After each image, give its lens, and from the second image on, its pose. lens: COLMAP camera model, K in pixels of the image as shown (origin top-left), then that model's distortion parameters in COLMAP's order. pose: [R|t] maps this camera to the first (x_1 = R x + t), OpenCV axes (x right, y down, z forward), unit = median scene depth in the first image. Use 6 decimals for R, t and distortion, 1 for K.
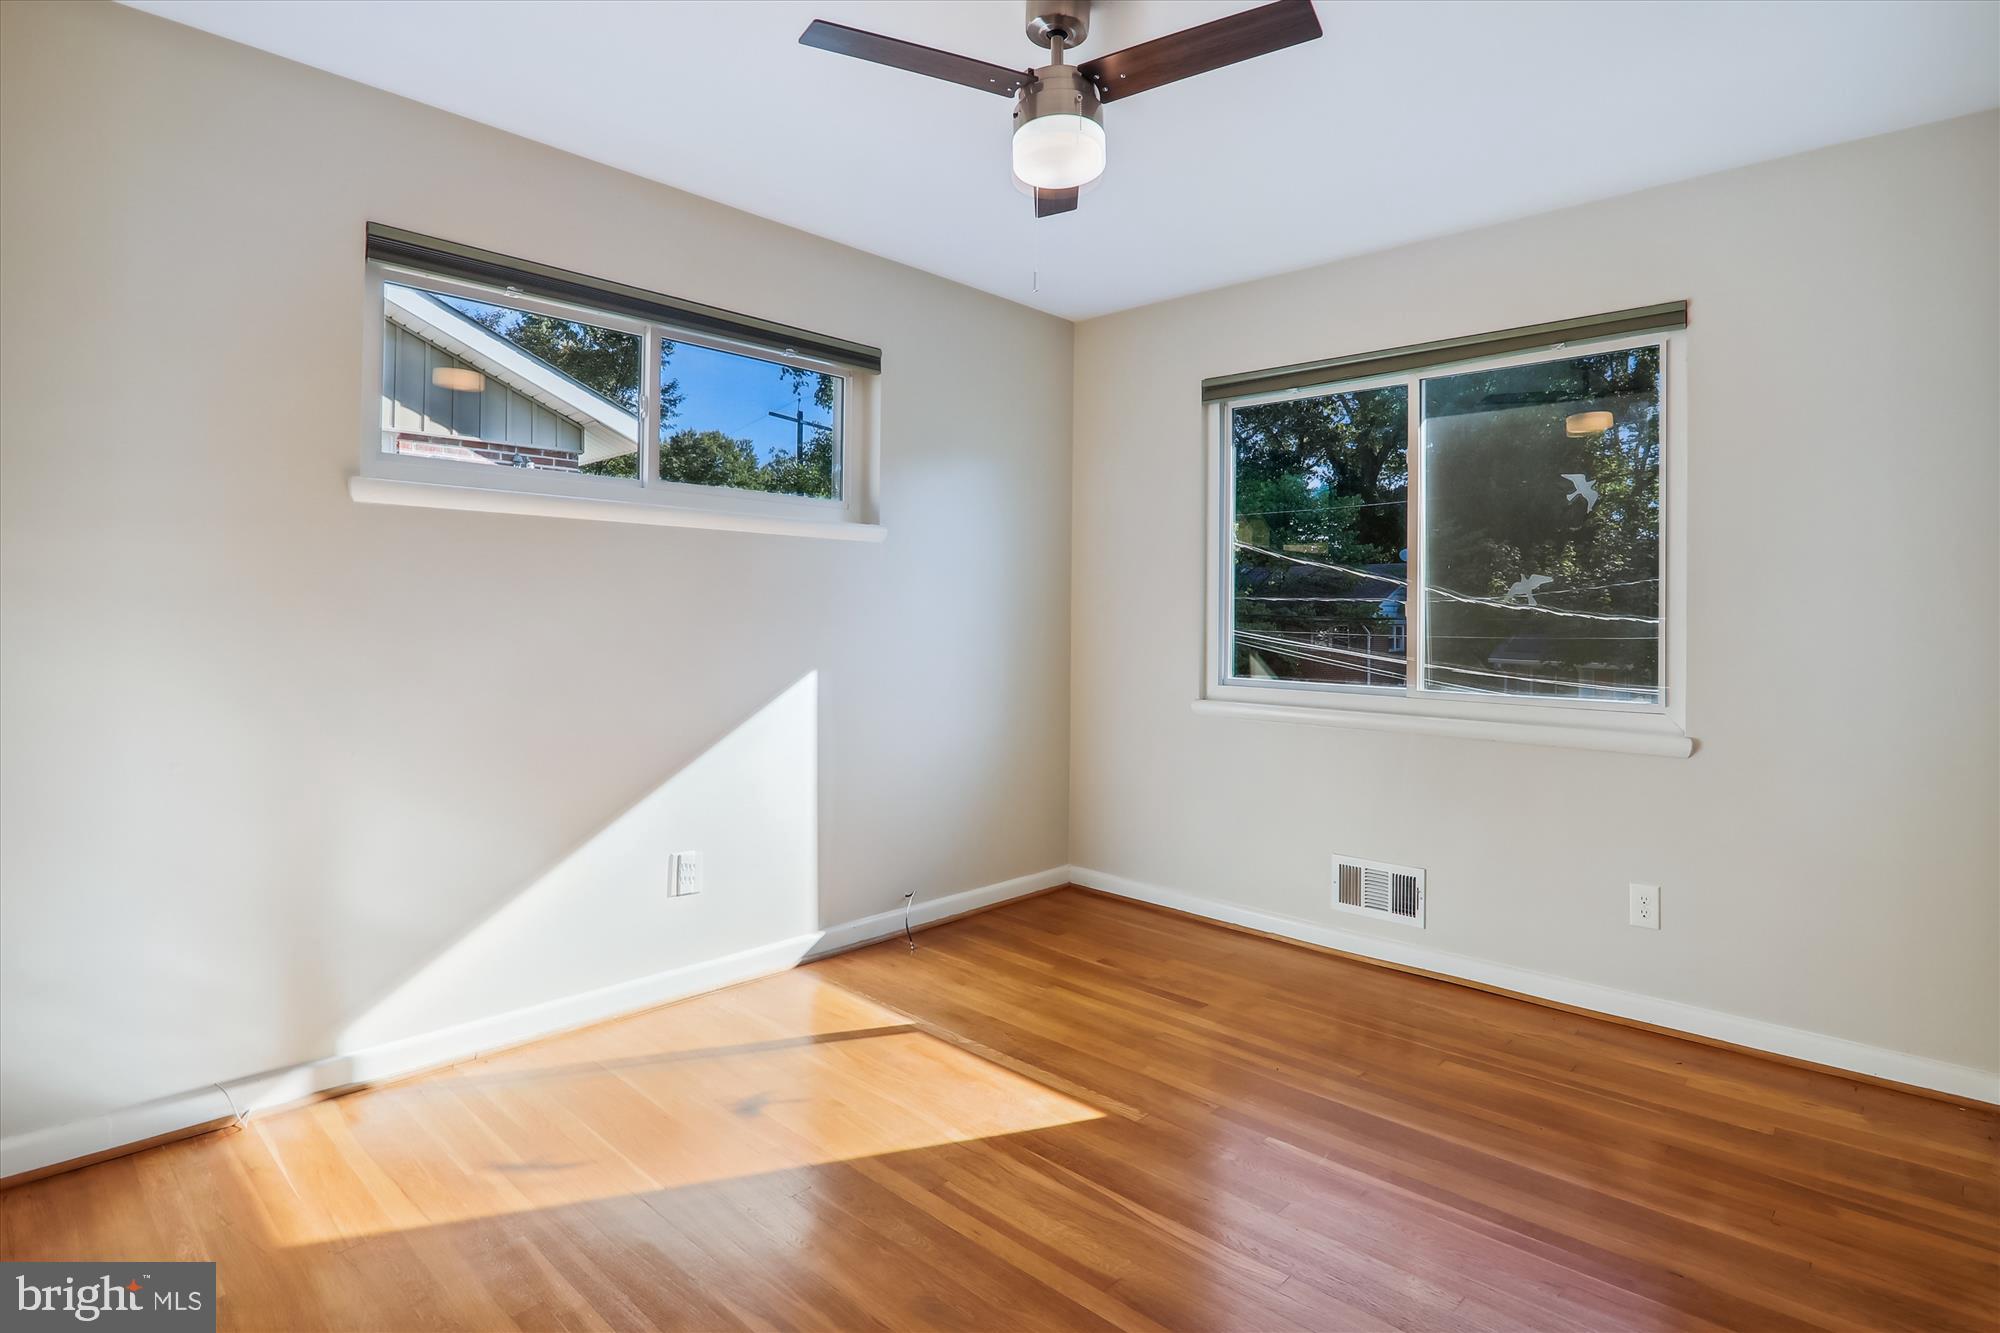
lens RADIAL K [[1119.0, 0, 998.1], [0, 1119.0, 598.9], [0, 0, 1]] dist [-0.017346, -0.000323]
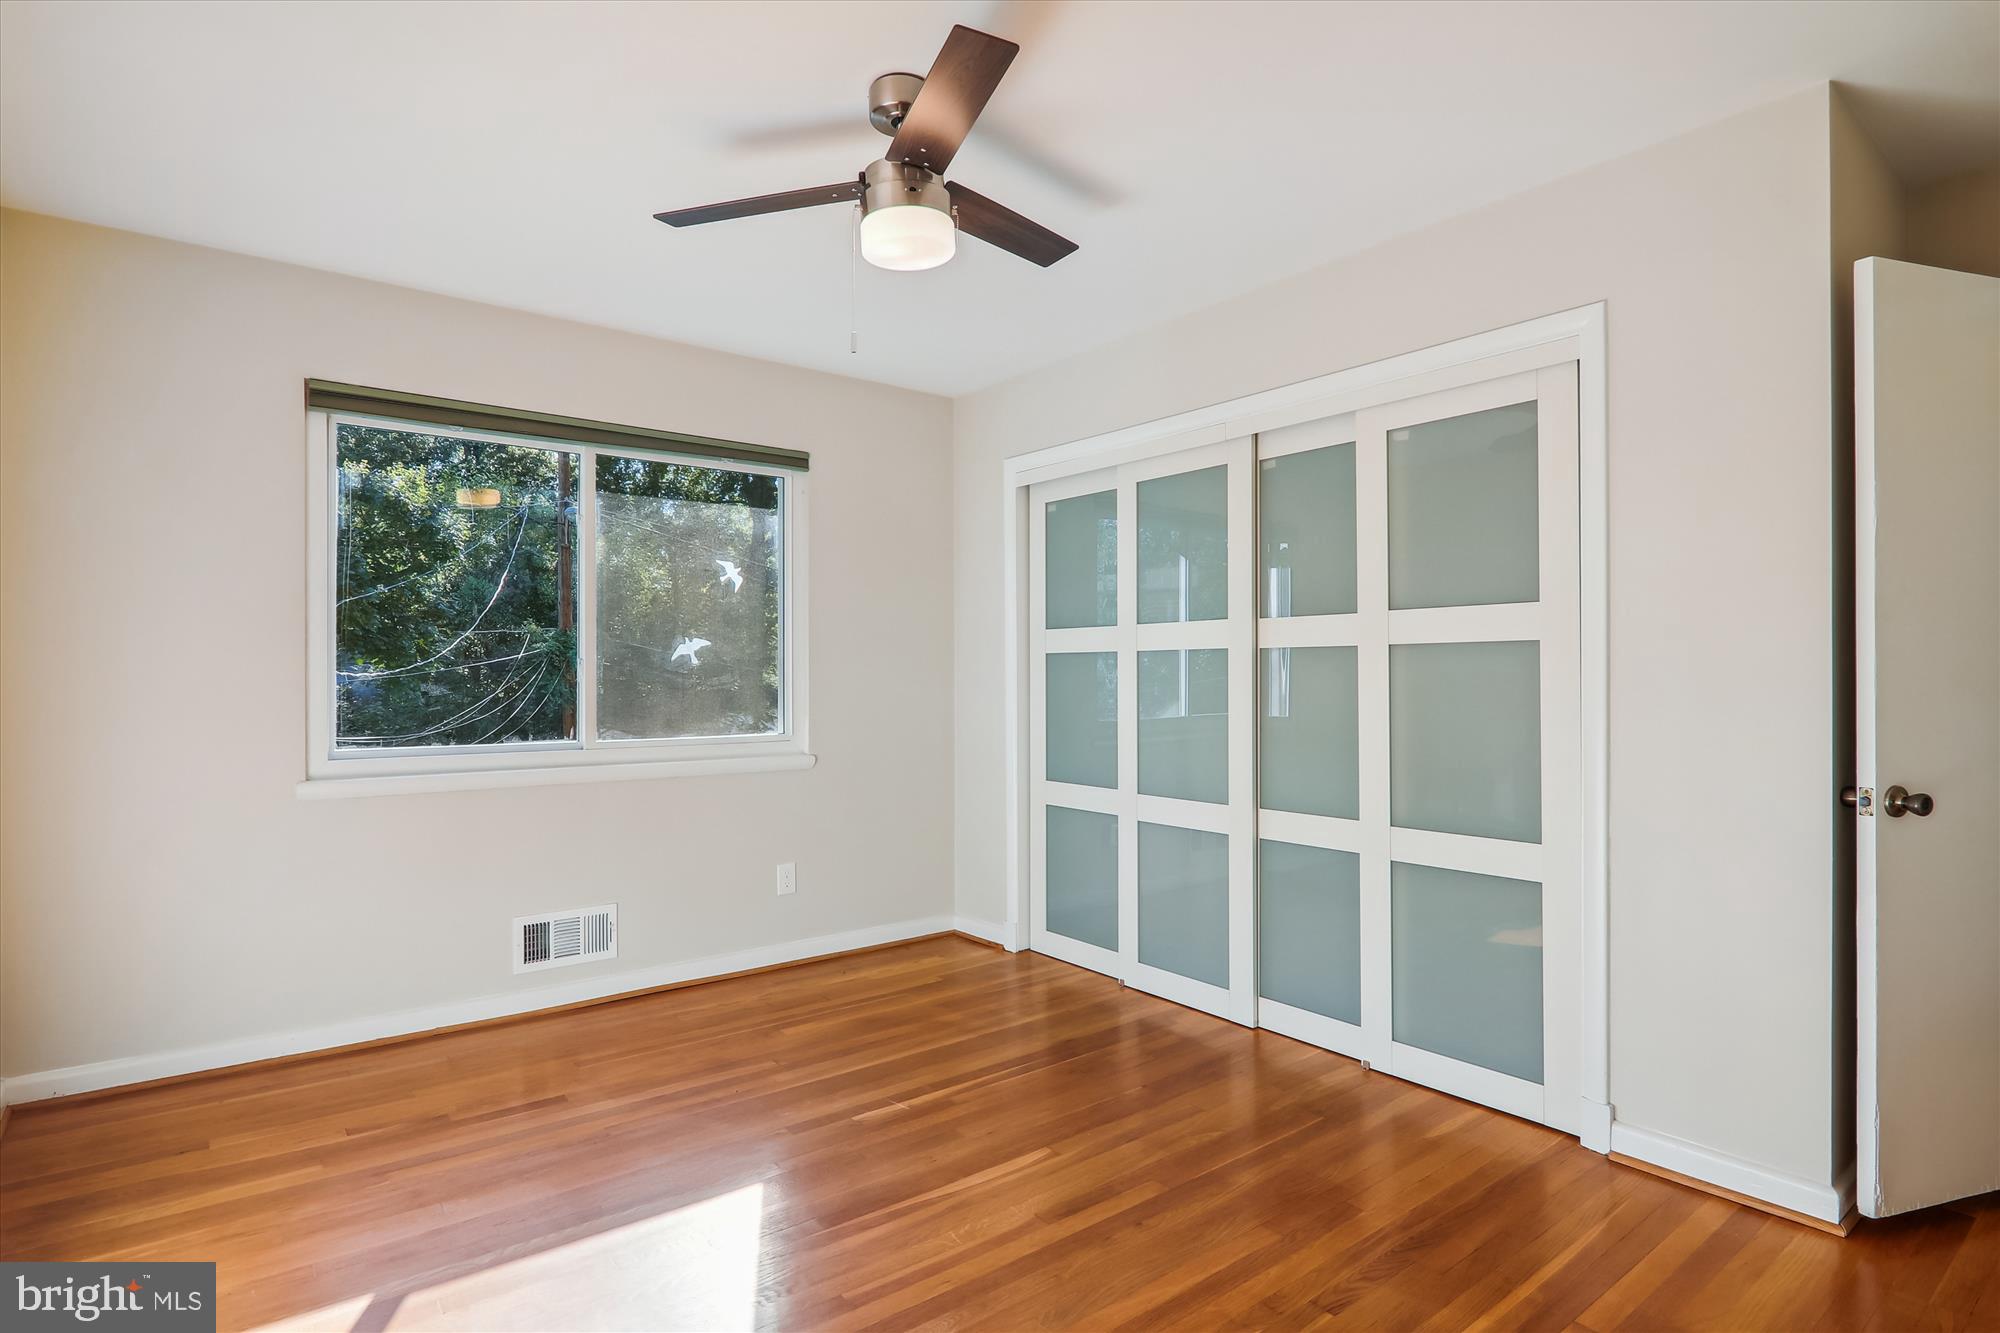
lens RADIAL K [[1003.3, 0, 1013.4], [0, 1003.3, 661.7], [0, 0, 1]] dist [-0.014421, 0.000545]
pose [[0.107433, -0.002159, 0.994210, -0.606136], [-0.013143, 0.999907, 0.003592, -0.005045], [-0.994125, -0.013453, 0.107395, 0.552912]]
